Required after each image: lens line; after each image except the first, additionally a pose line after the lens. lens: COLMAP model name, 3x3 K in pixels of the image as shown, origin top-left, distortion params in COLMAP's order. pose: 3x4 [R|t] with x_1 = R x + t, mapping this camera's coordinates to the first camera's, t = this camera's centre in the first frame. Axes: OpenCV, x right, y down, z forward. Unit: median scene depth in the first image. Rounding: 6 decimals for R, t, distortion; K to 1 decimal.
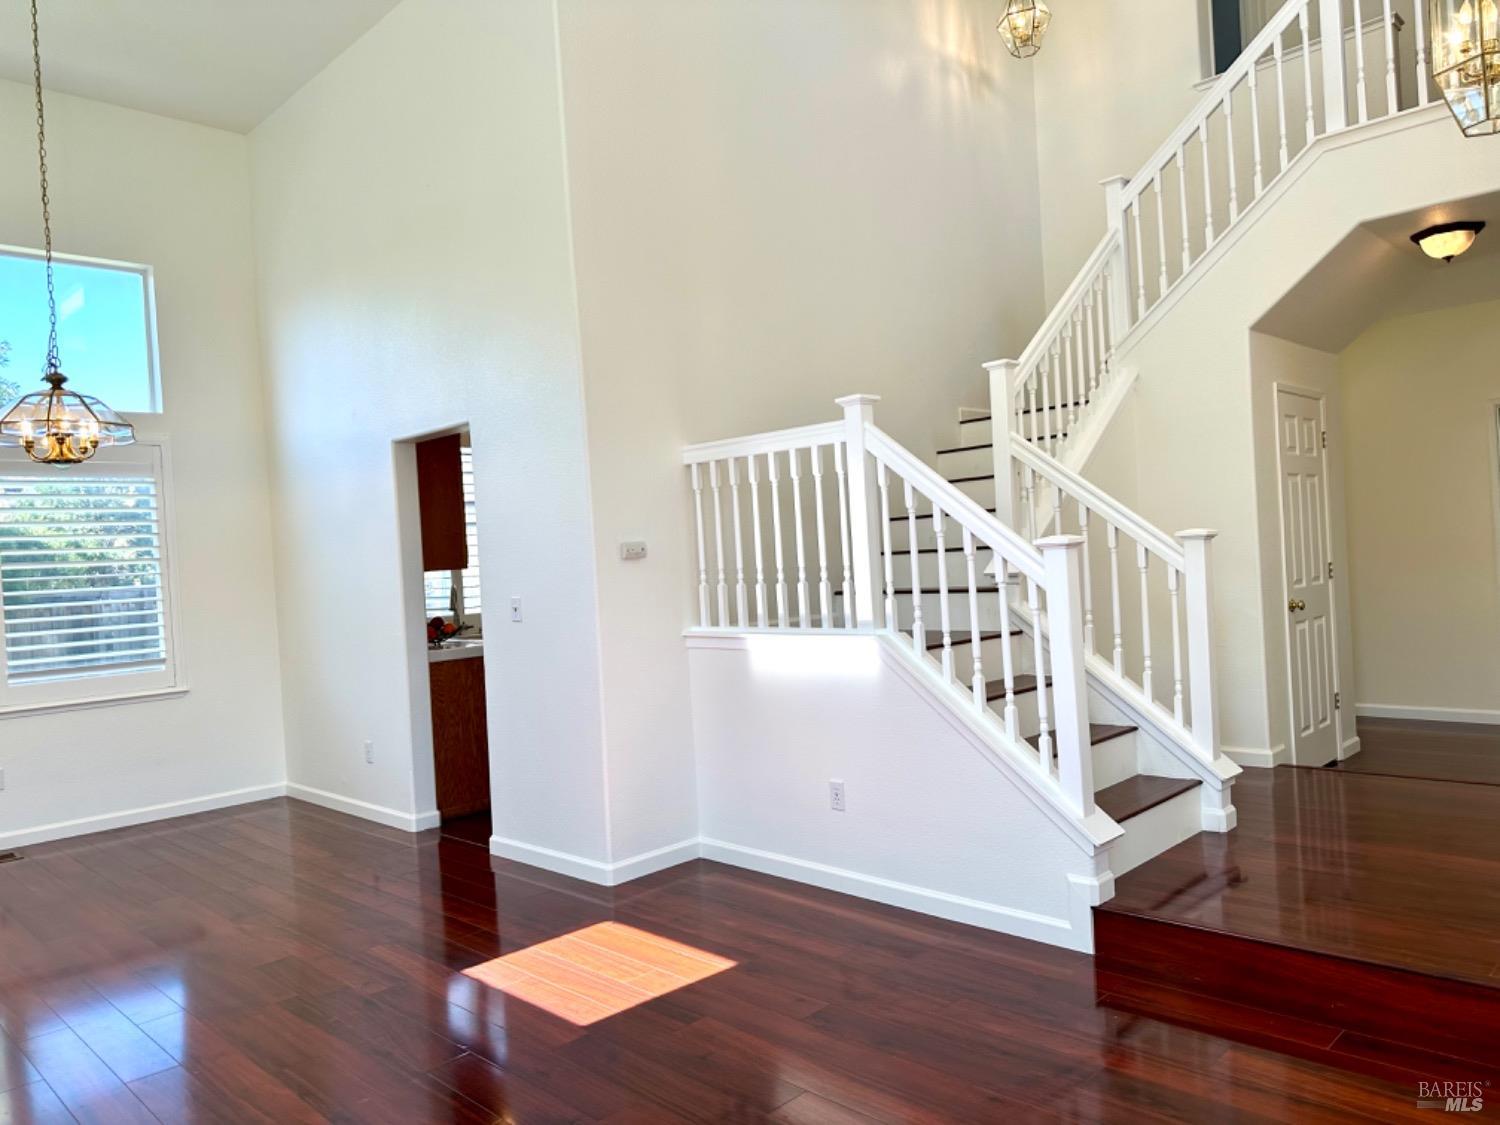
lens RADIAL K [[1044.2, 0, 741.0], [0, 1044.2, 571.1], [0, 0, 1]] dist [0.093201, -0.120946]
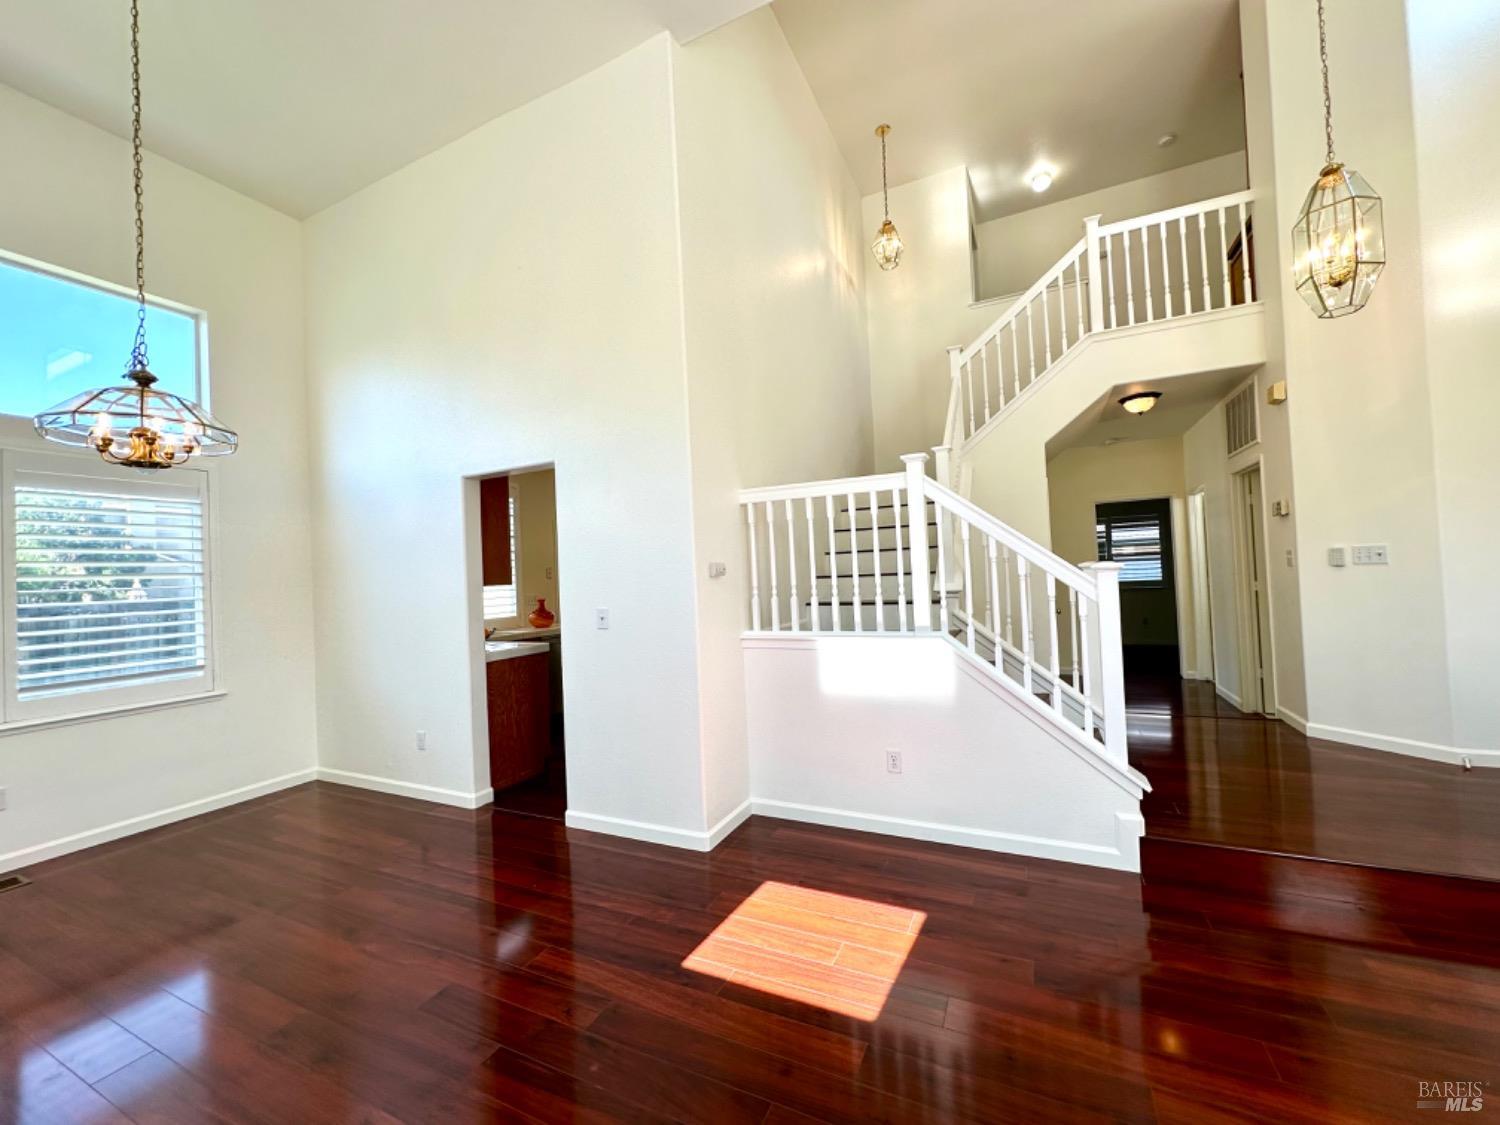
lens RADIAL K [[597.7, 0, 747.7], [0, 597.7, 563.2], [0, 0, 1]] dist [0.000227, 0.000205]
pose [[0.945225, 0.021454, 0.325714, -0.283006], [-0.005600, 0.998757, -0.049534, 0.006596], [-0.326371, 0.044997, 0.944170, 0.305676]]
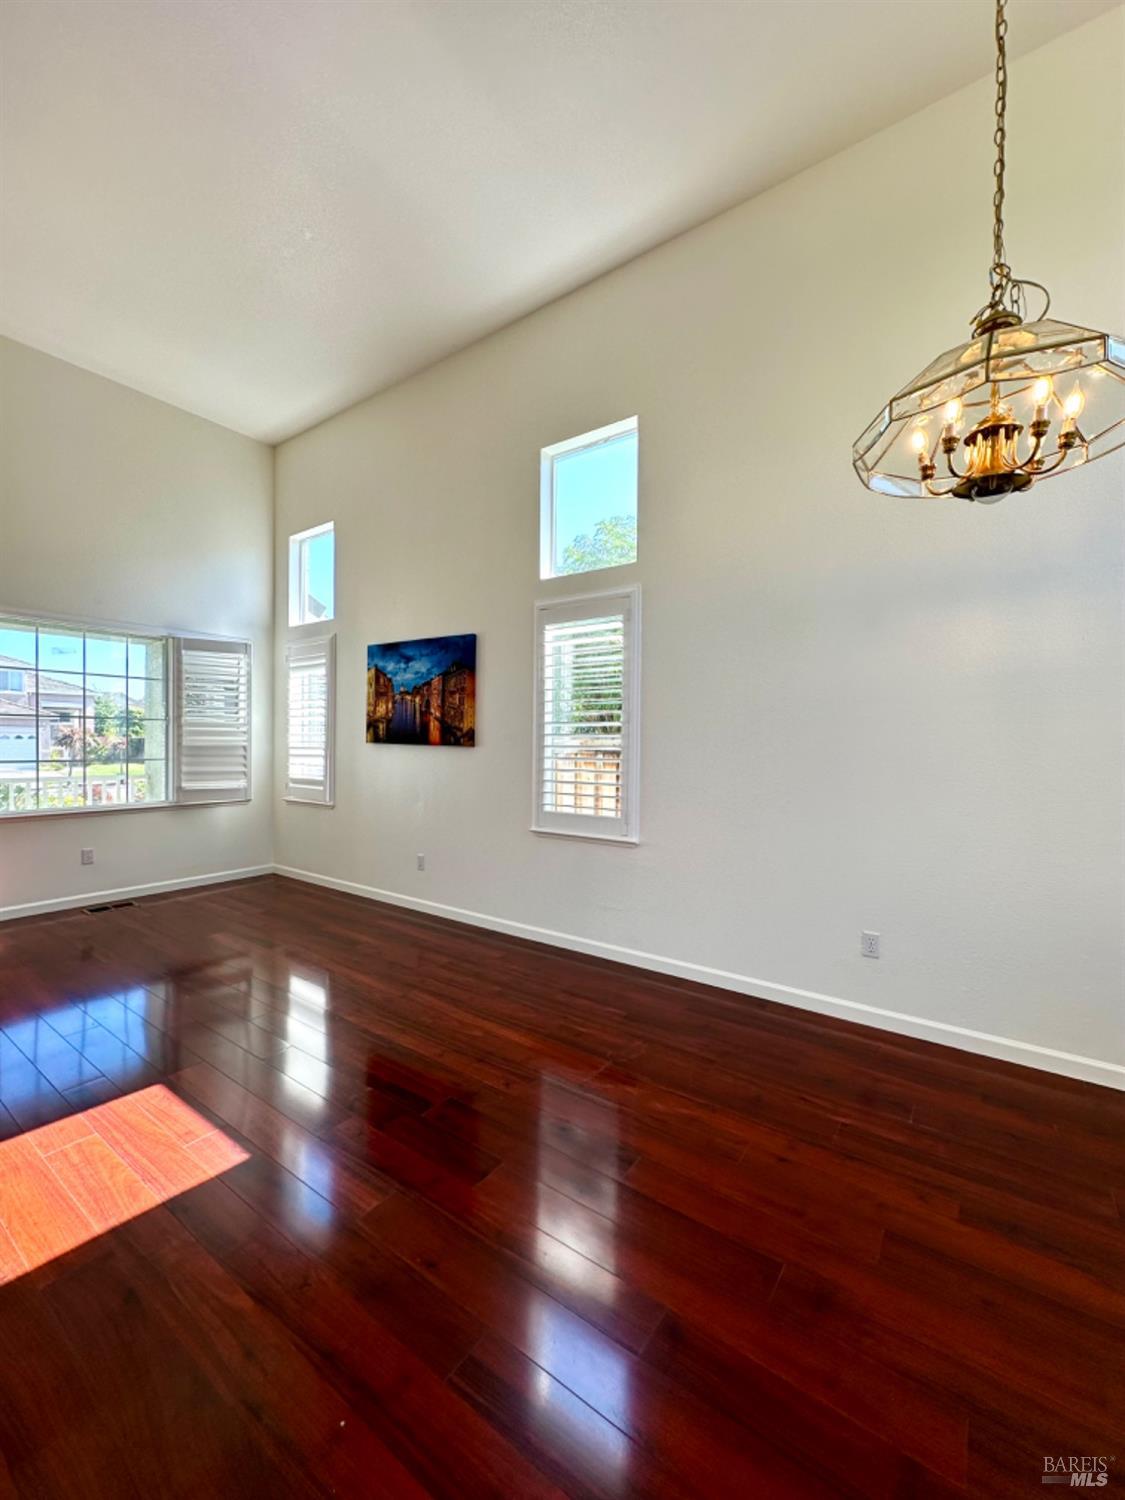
lens RADIAL K [[599.1, 0, 563.6], [0, 599.1, 750.4], [0, 0, 1]] dist [0.000491, -0.000092]
pose [[-0.985803, 0.048456, -0.160762, -0.346039], [0.043324, 0.998438, 0.035283, 0.007867], [0.162221, 0.027817, -0.986362, 1.167475]]
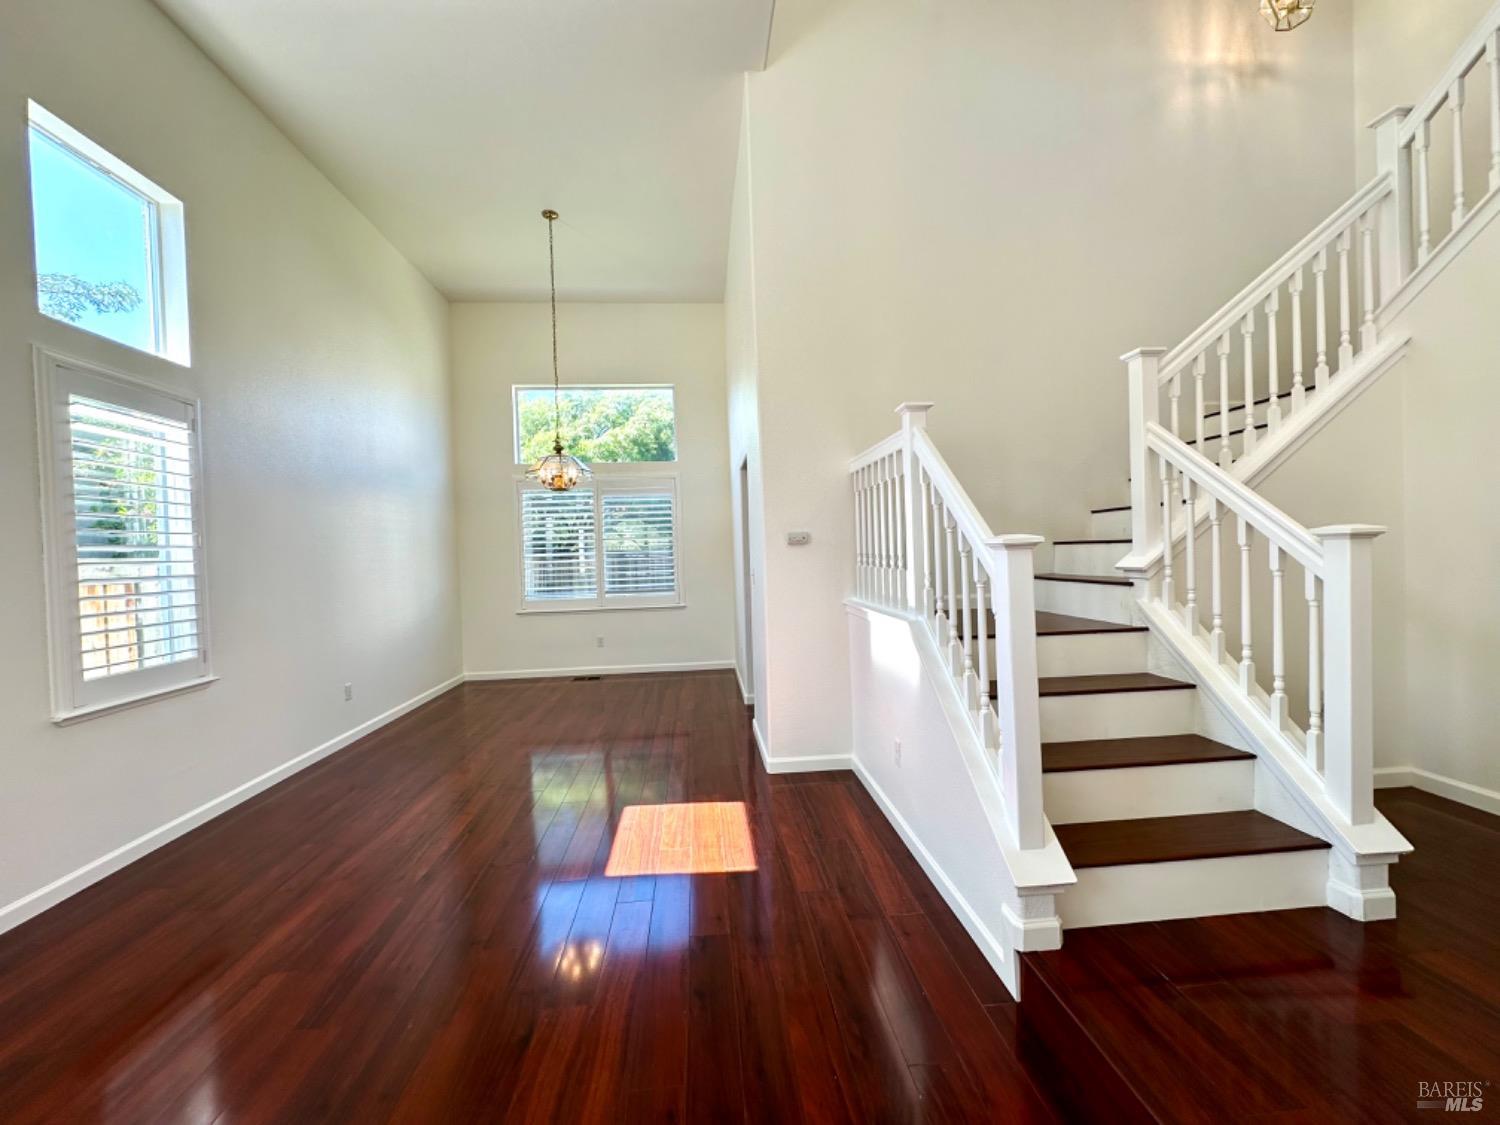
lens RADIAL K [[596.4, 0, 749.2], [0, 596.4, 562.0], [0, 0, 1]] dist [0.000314, 0.000149]
pose [[0.763100, 0.042092, -0.644908, 0.336641], [-0.018514, 0.998891, 0.043288, -0.020733], [0.646015, -0.021093, 0.763033, 0.339707]]
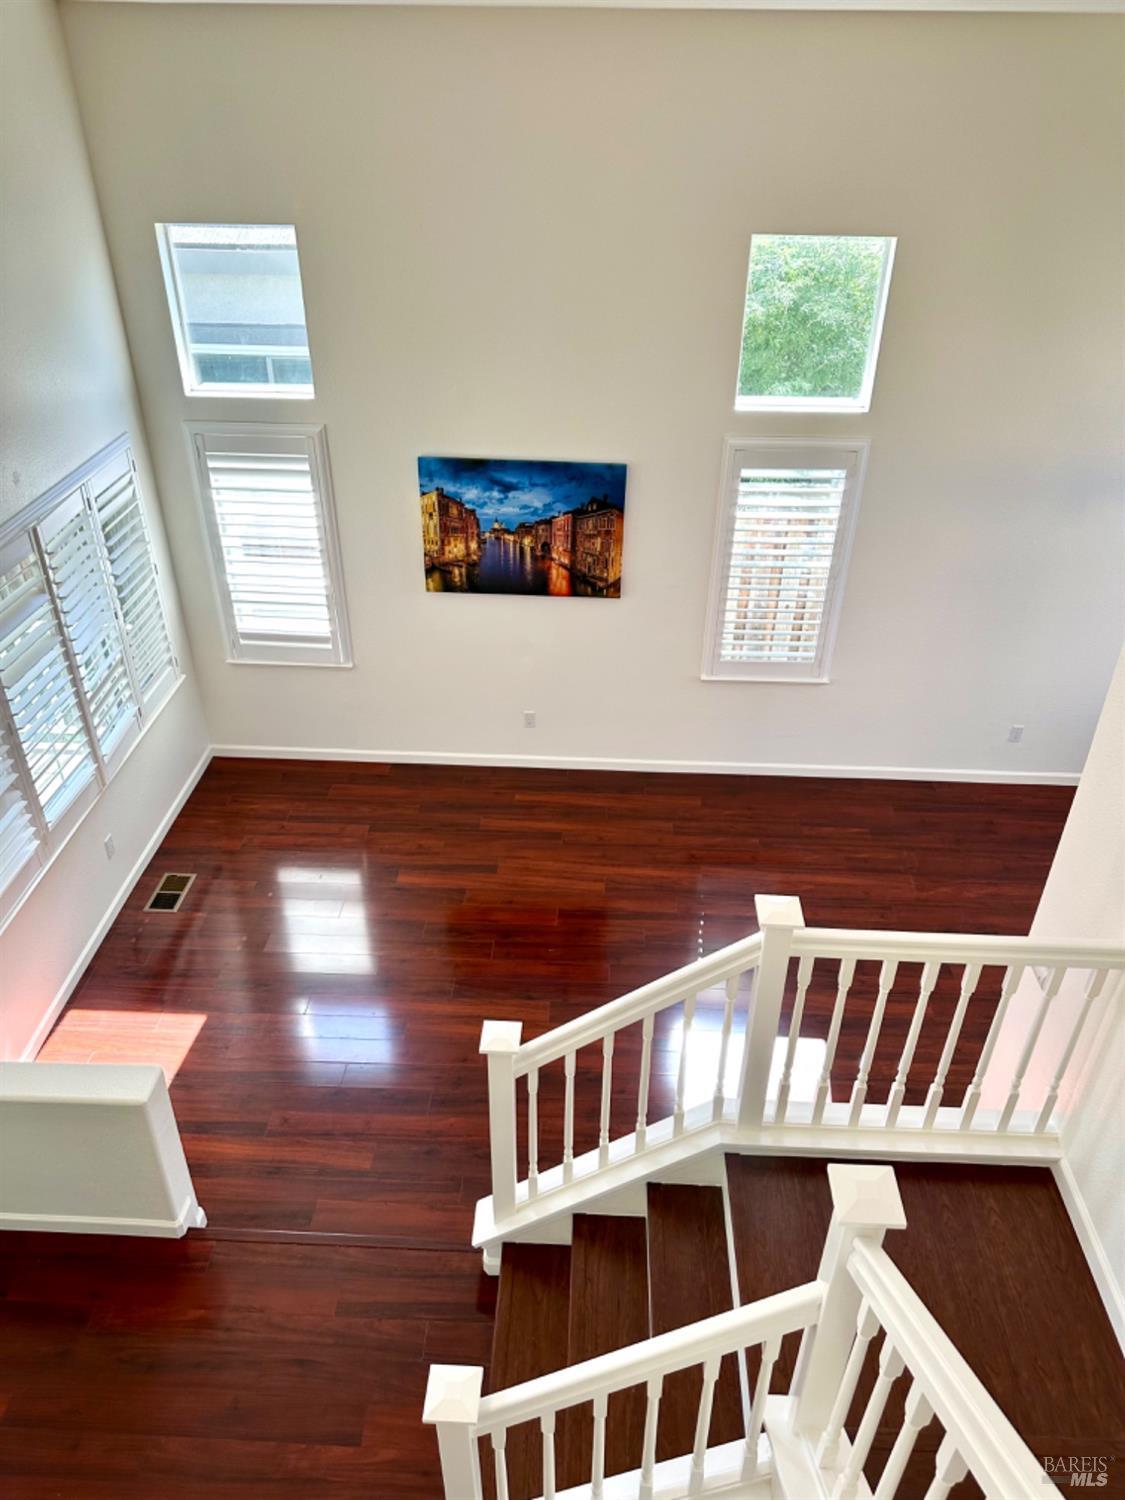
lens RADIAL K [[1048.0, 0, 556.4], [0, 1048.0, 752.8], [0, 0, 1]] dist [0.118525, -0.182597]
pose [[-0.739000, 0.405677, -0.537871, 0.504720], [0.023346, 0.813318, 0.581350, -0.591555], [0.673300, 0.417061, -0.610514, 1.109114]]
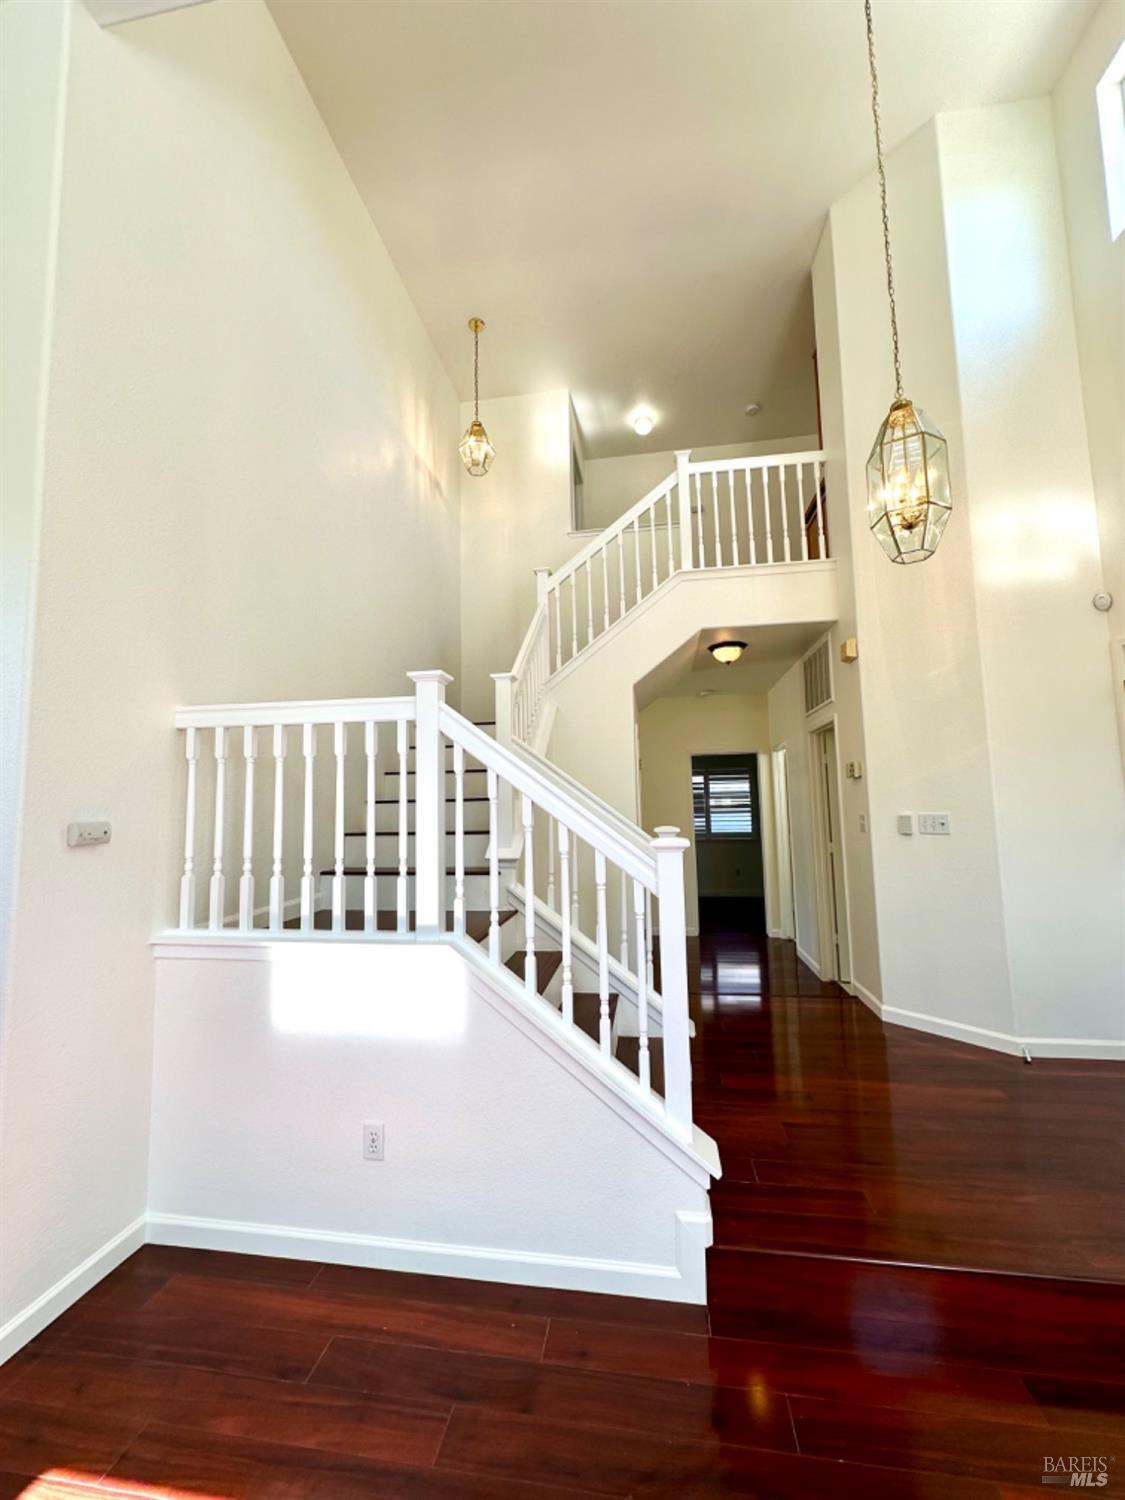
lens RADIAL K [[597.1, 0, 562.2], [0, 597.1, 749.9], [0, 0, 1]] dist [-0.000081, 0.000101]
pose [[0.809236, 0.097405, 0.579352, -0.078690], [-0.019705, 0.990105, -0.138939, -0.025109], [-0.587153, 0.101019, 0.803148, 0.439055]]
